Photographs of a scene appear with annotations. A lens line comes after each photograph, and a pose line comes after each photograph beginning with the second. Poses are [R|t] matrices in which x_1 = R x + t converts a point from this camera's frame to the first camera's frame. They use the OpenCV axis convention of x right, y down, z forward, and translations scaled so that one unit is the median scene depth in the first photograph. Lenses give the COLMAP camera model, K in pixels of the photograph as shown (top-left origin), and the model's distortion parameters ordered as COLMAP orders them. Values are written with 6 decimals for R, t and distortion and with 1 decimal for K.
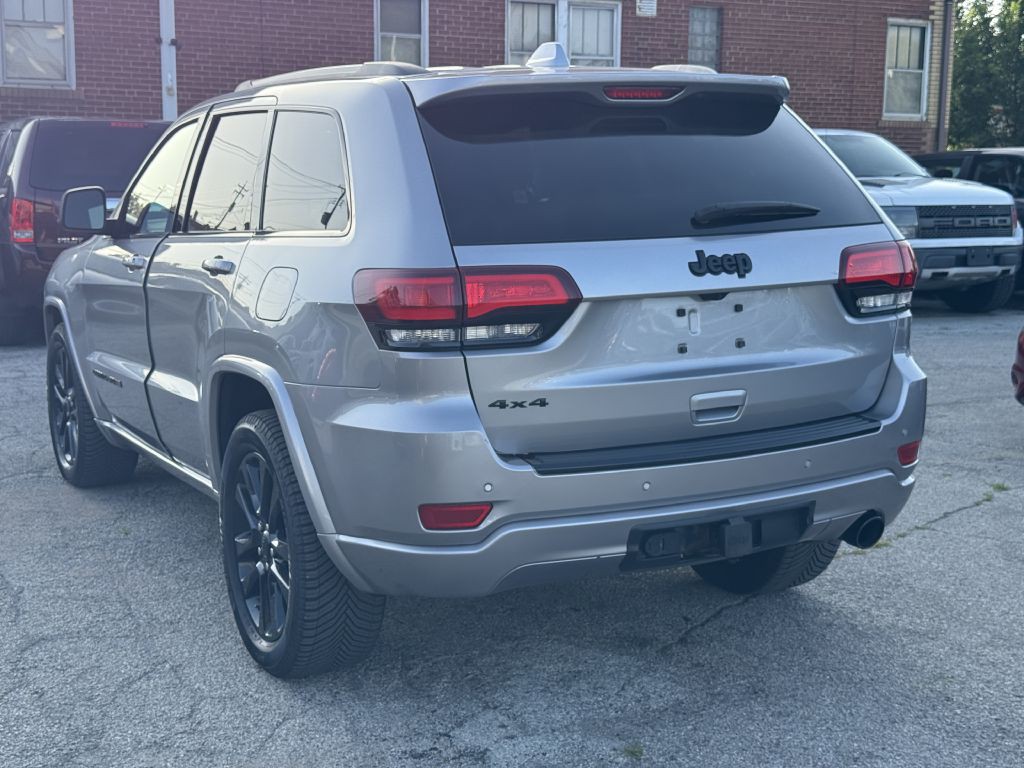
lens RADIAL K [[1454.9, 0, 508.7], [0, 1454.9, 384.2], [0, 0, 1]] dist [0.104779, 0.000000]
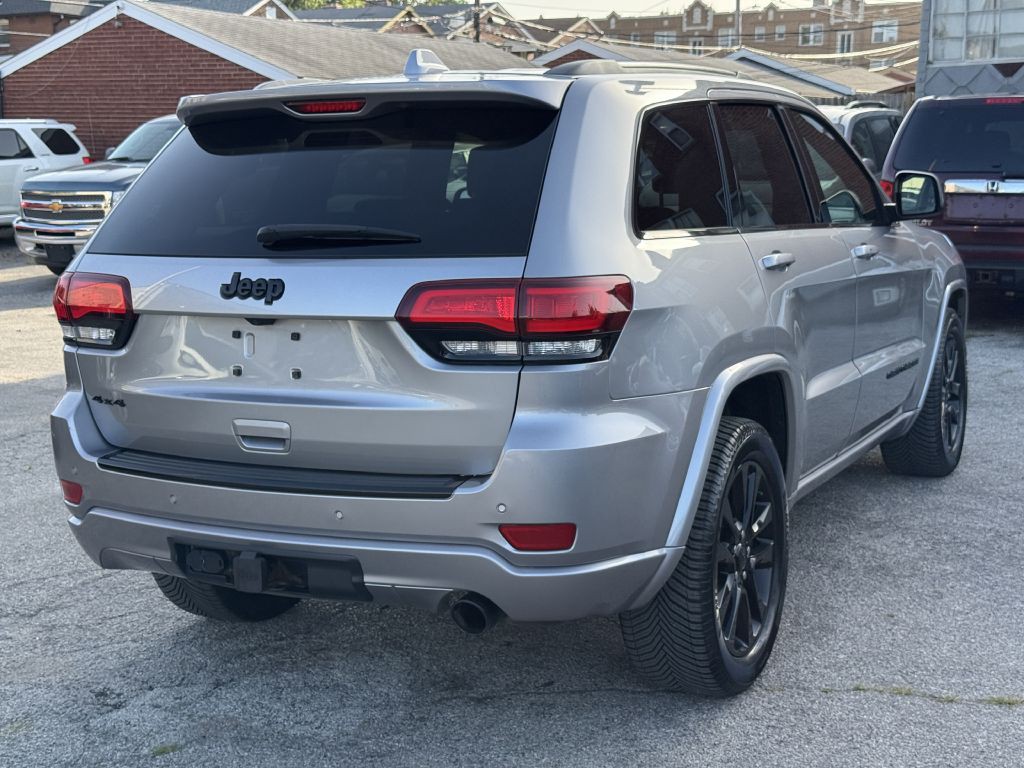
lens RADIAL K [[1454.9, 0, 508.2], [0, 1454.9, 387.5], [0, 0, 1]] dist [0.104779, 0.000000]
pose [[0.577500, 0.130407, -0.805908, 1.002685], [-0.107635, 0.990705, 0.083181, -0.113014], [0.809264, 0.038707, 0.586169, 0.560270]]
